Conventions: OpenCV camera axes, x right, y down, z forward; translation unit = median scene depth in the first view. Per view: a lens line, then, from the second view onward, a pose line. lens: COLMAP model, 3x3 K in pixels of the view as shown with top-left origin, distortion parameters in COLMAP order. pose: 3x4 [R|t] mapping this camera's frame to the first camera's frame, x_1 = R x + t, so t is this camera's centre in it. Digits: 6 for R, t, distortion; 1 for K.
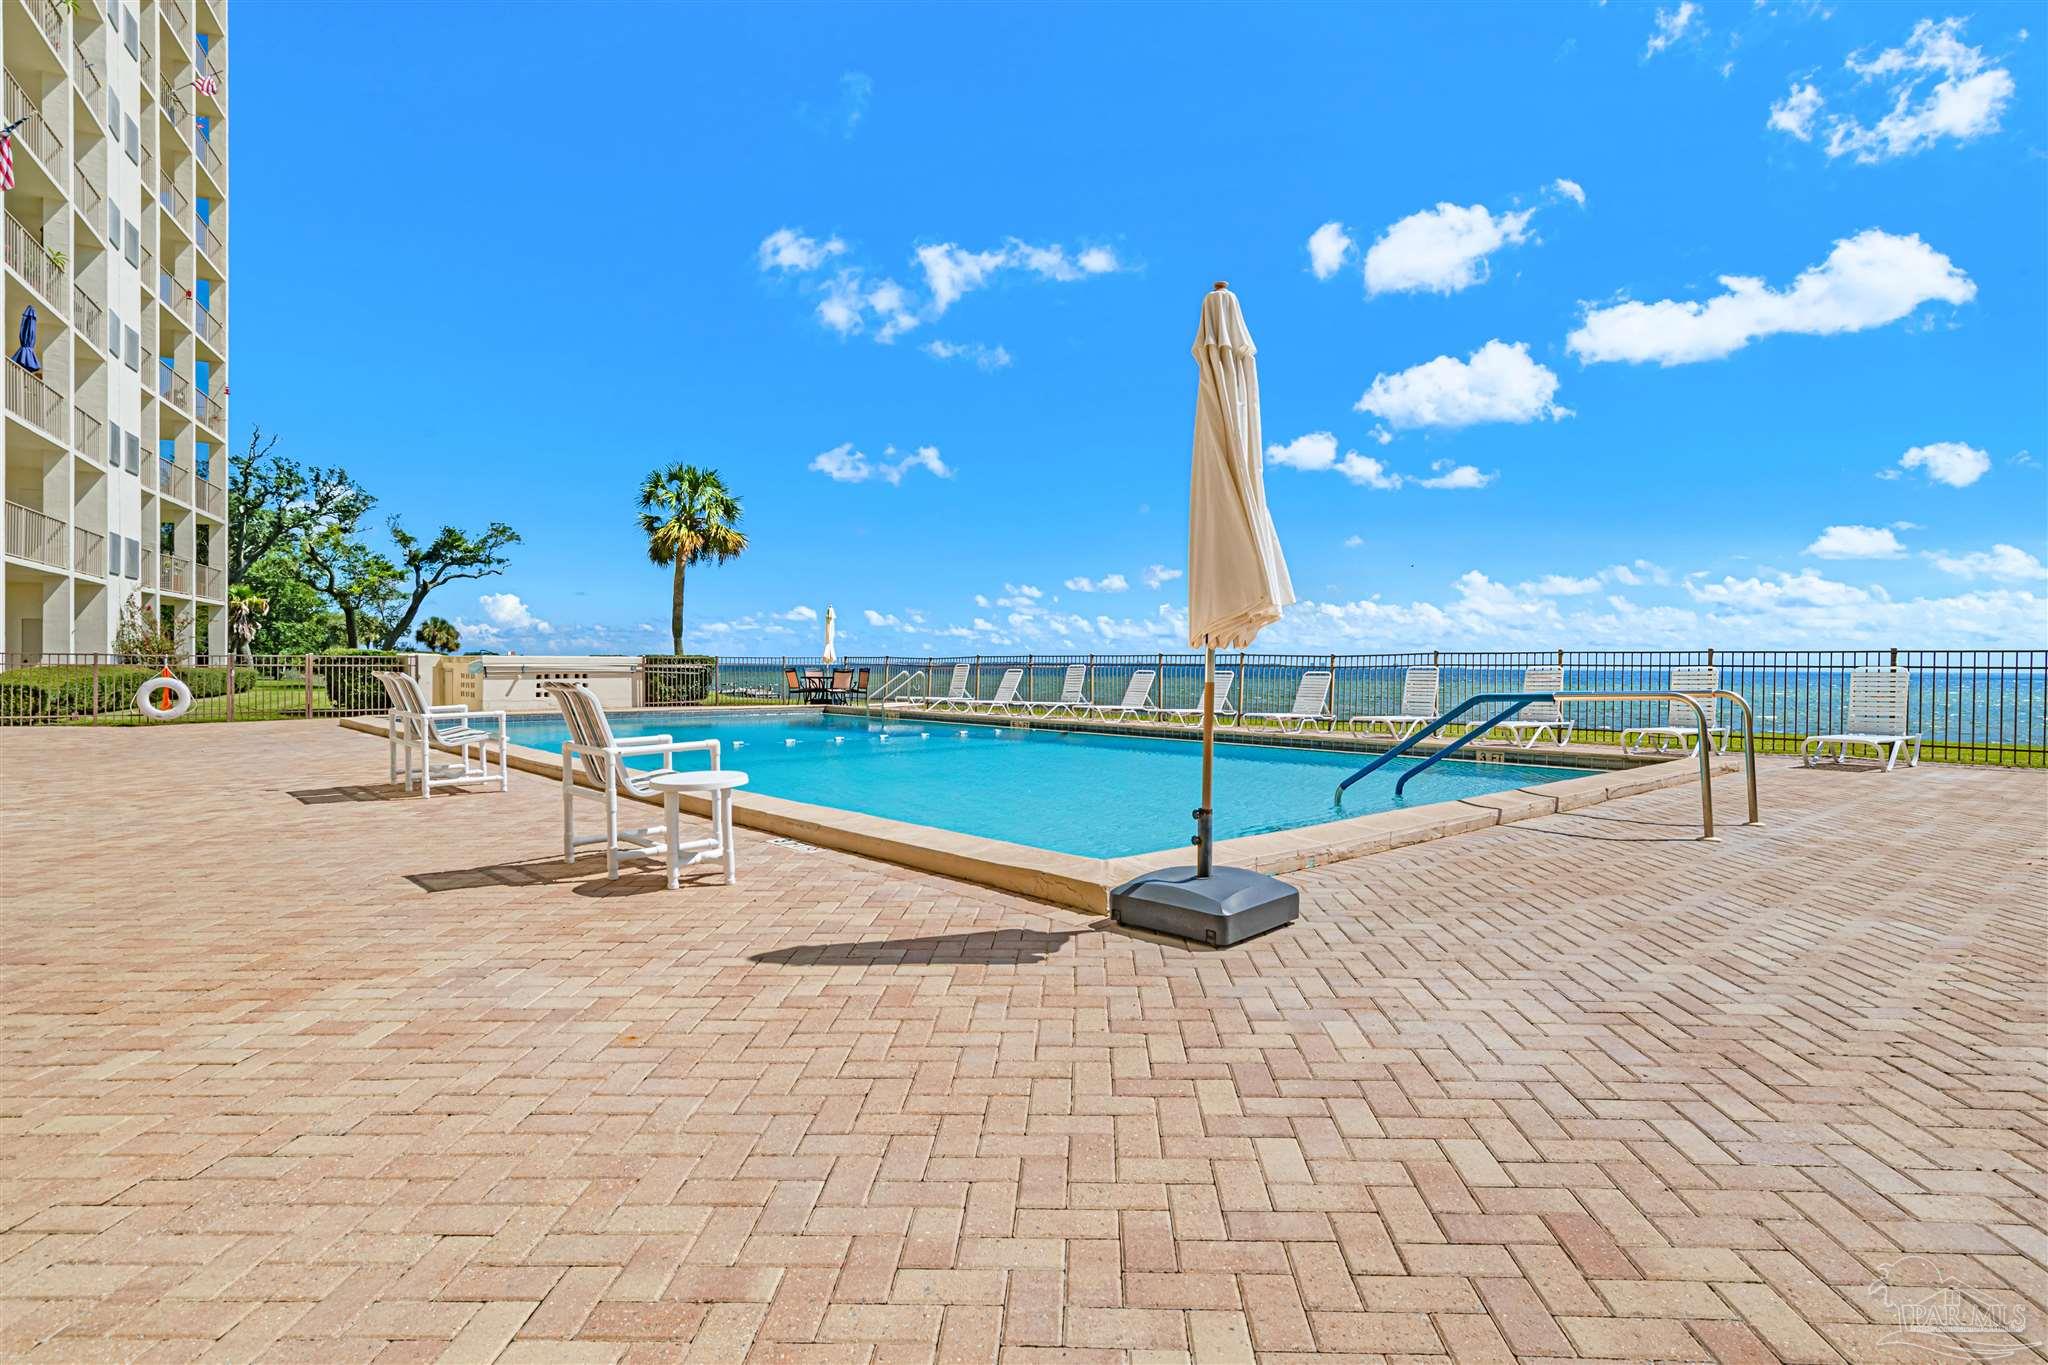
lens RADIAL K [[1047.4, 0, 1034.4], [0, 1047.4, 678.8], [0, 0, 1]] dist [-0.021618, 0.013720]
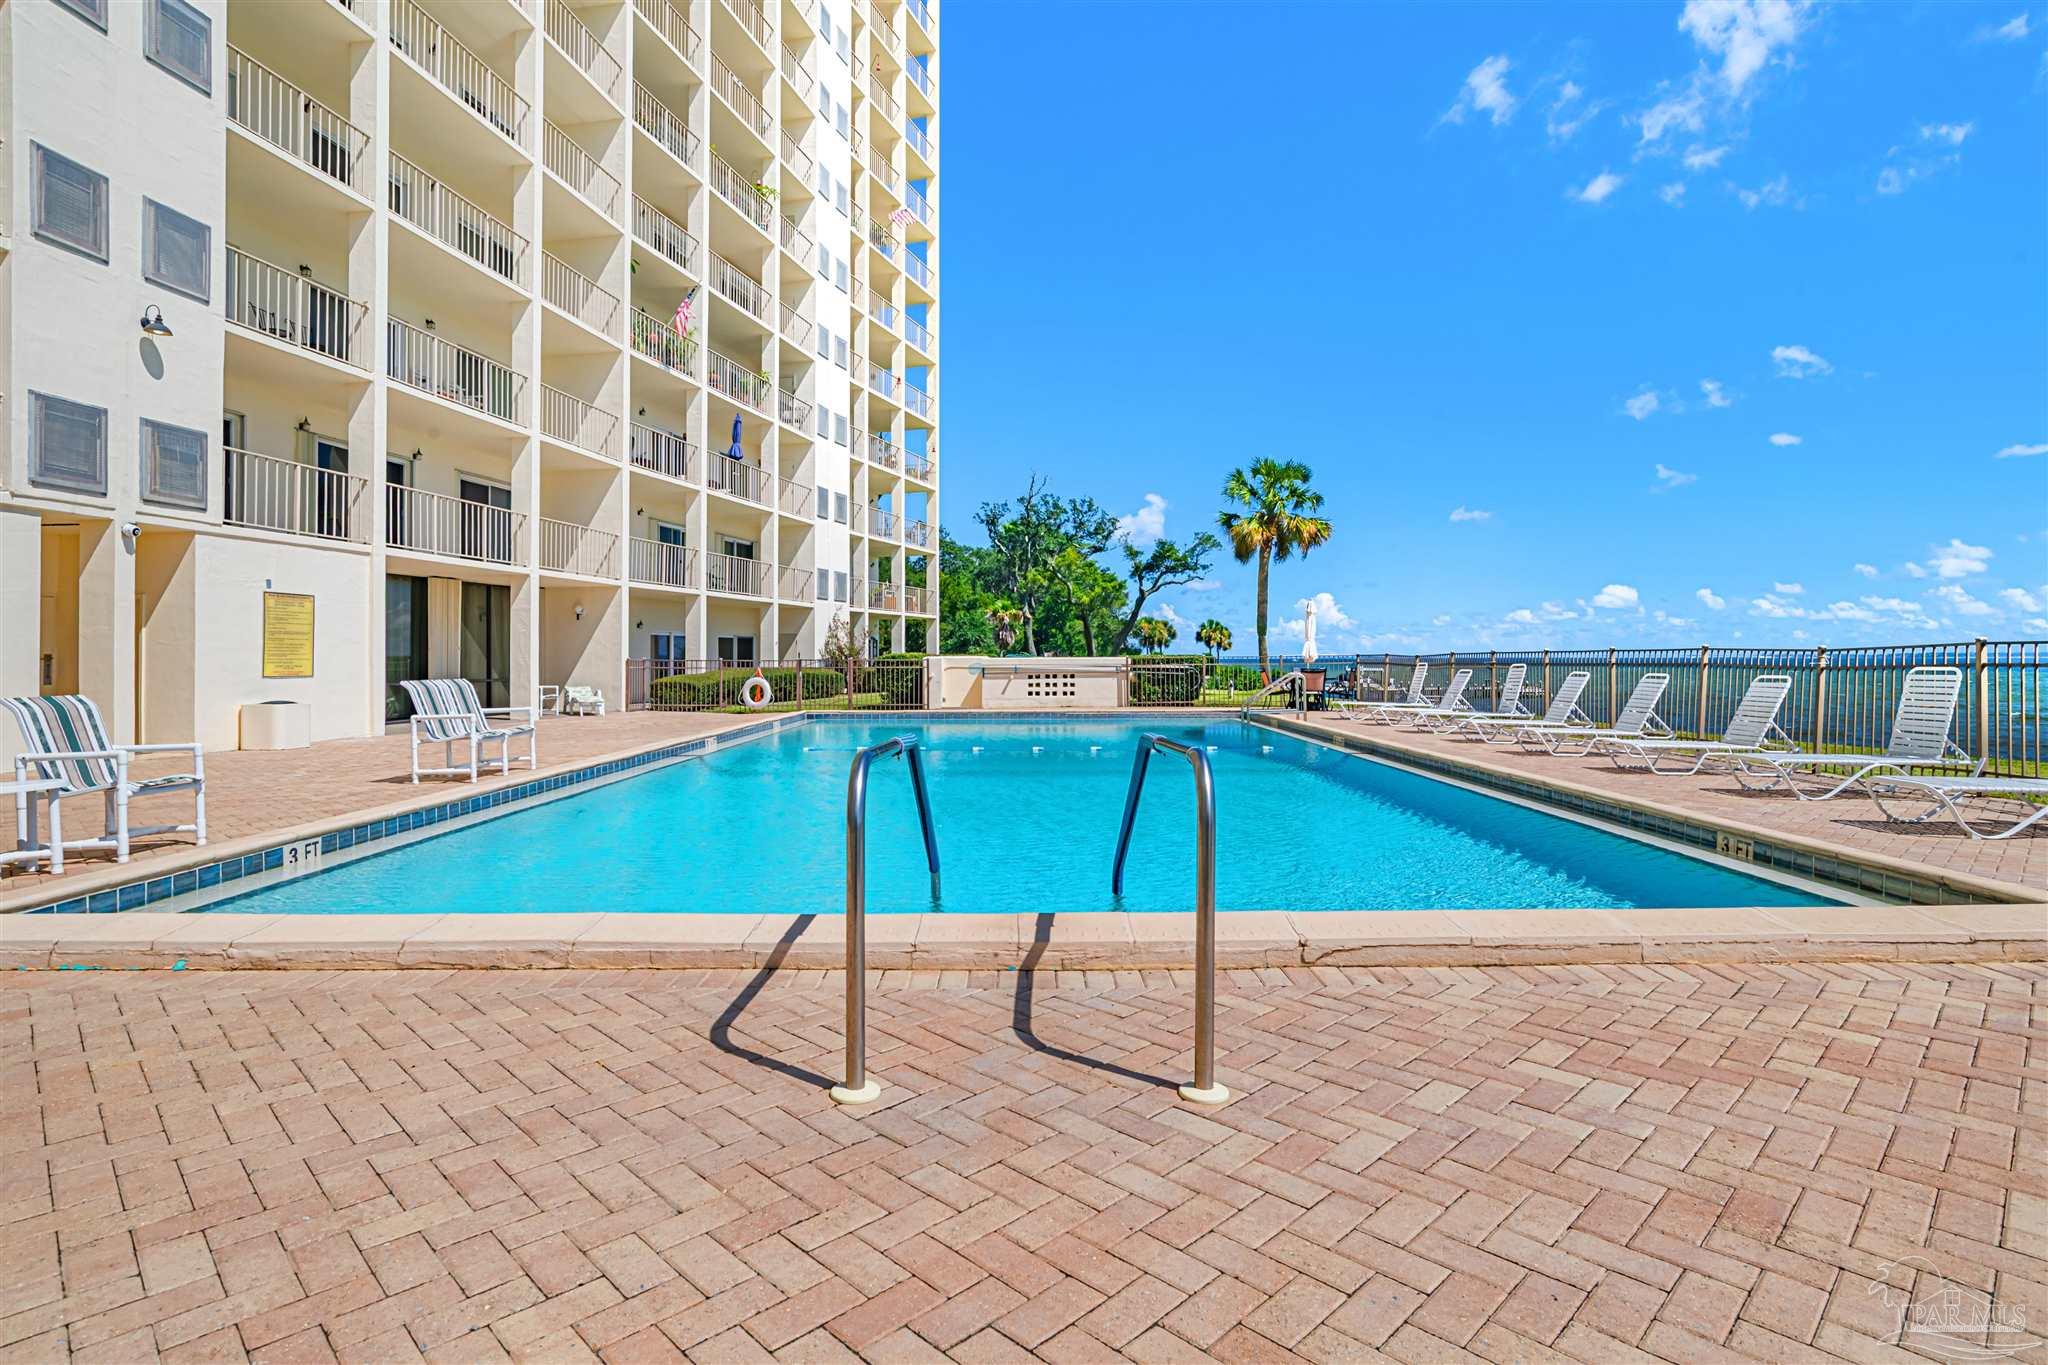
lens RADIAL K [[1047.4, 0, 1025.2], [0, 1047.4, 666.8], [0, 0, 1]] dist [-0.021618, 0.013720]
pose [[0.733021, -0.004352, -0.680193, 0.166436], [0.000395, 0.999982, -0.005972, -0.003991], [0.680206, 0.004109, 0.733009, 0.133636]]
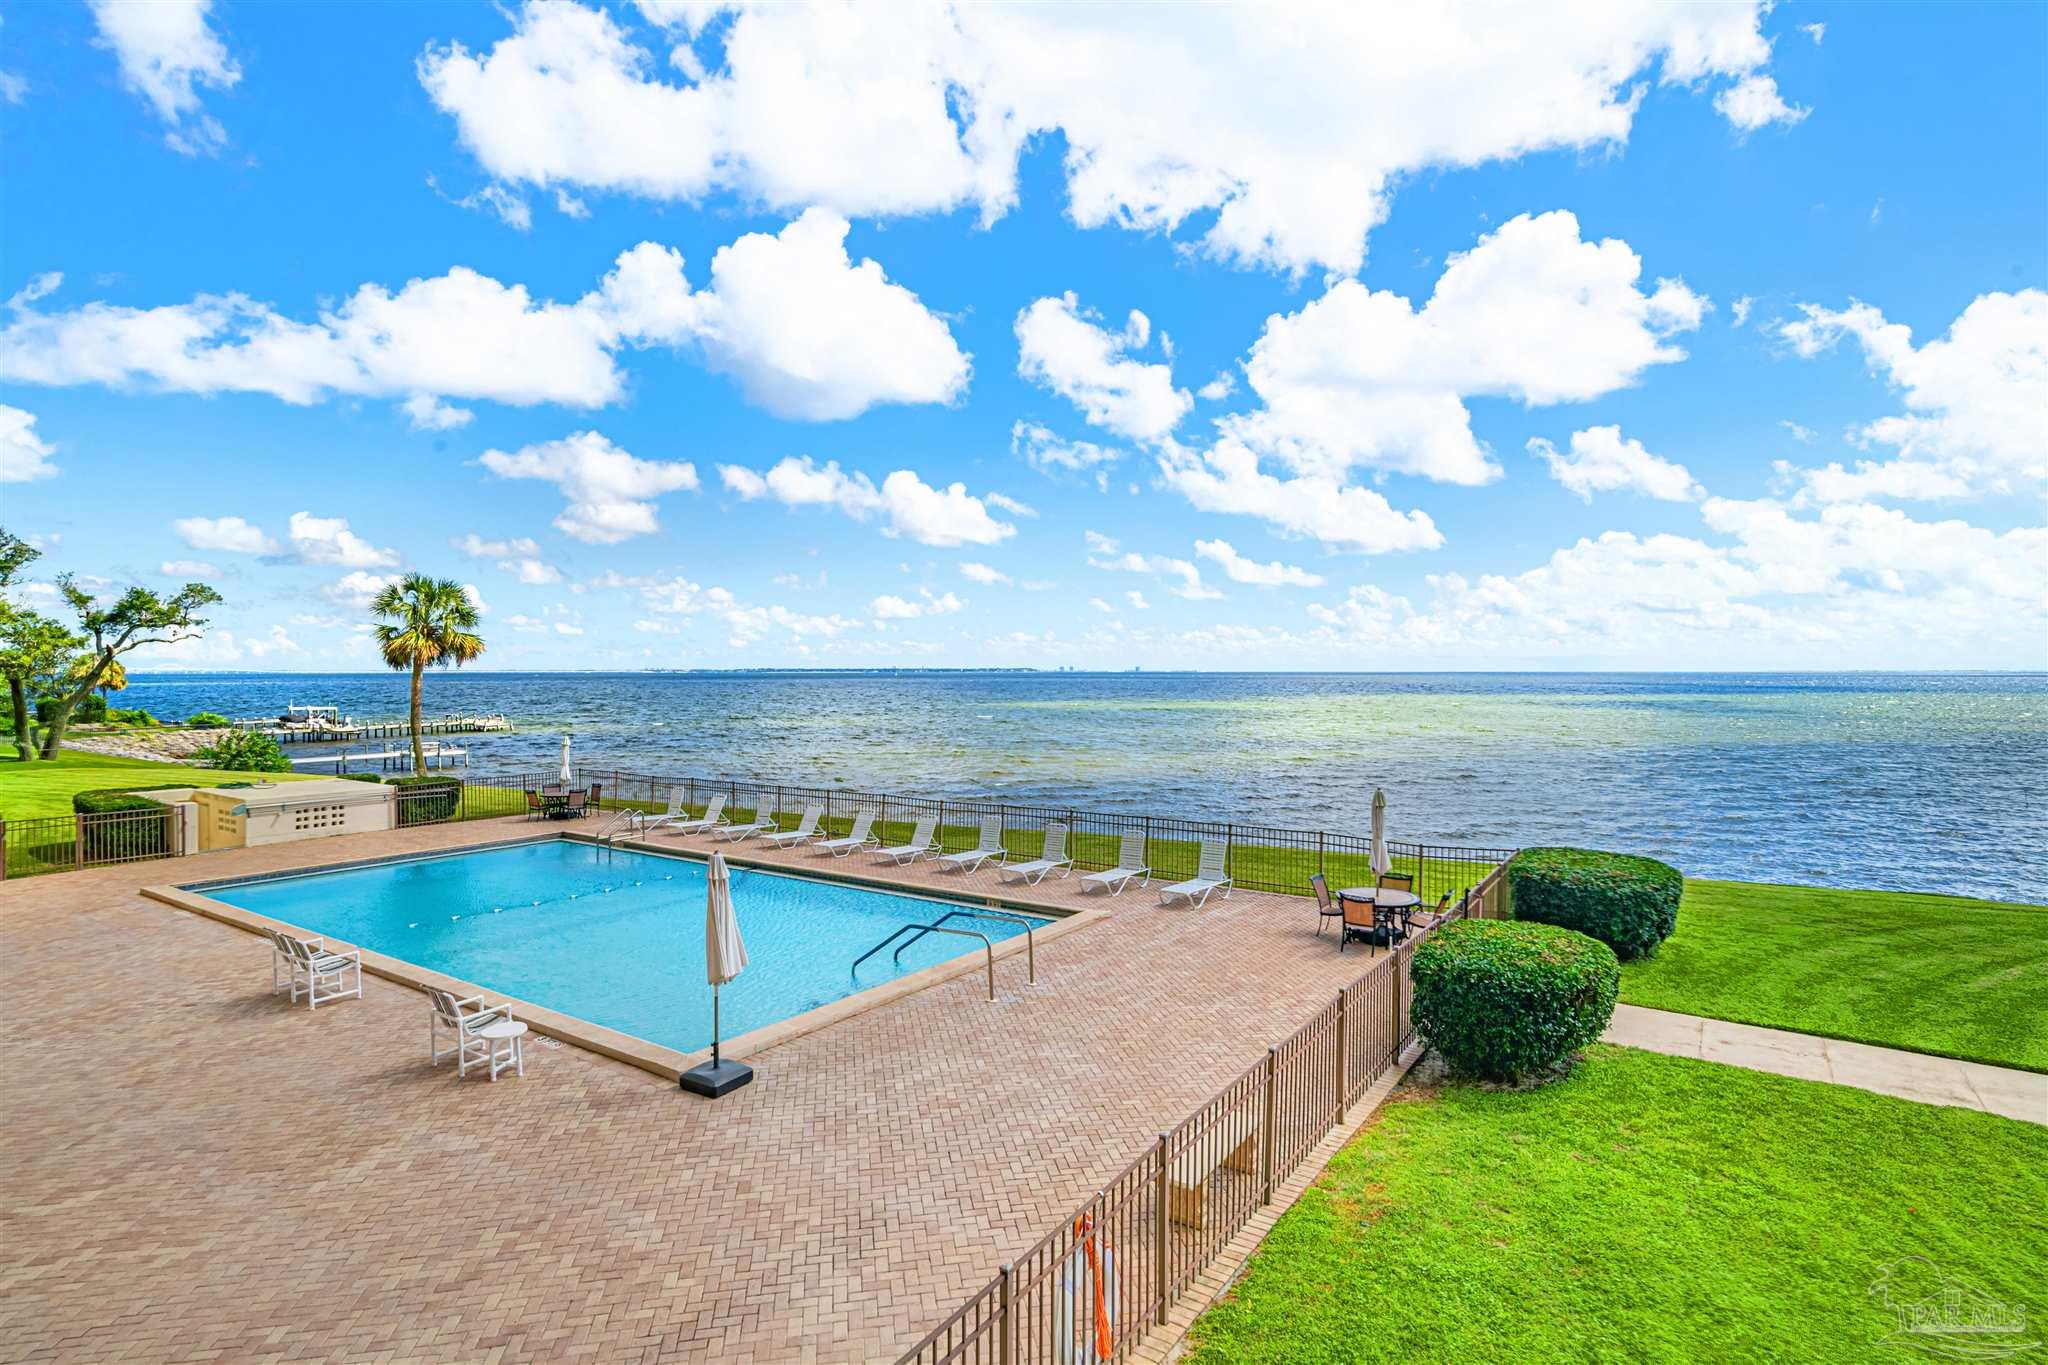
lens RADIAL K [[1047.4, 0, 1035.2], [0, 1047.4, 688.1], [0, 0, 1]] dist [-0.021618, 0.013720]
pose [[0.973915, -0.015572, 0.226378, 0.042334], [0.013819, 0.999861, 0.009328, -0.091236], [-0.226492, -0.005956, 0.973995, -0.203964]]
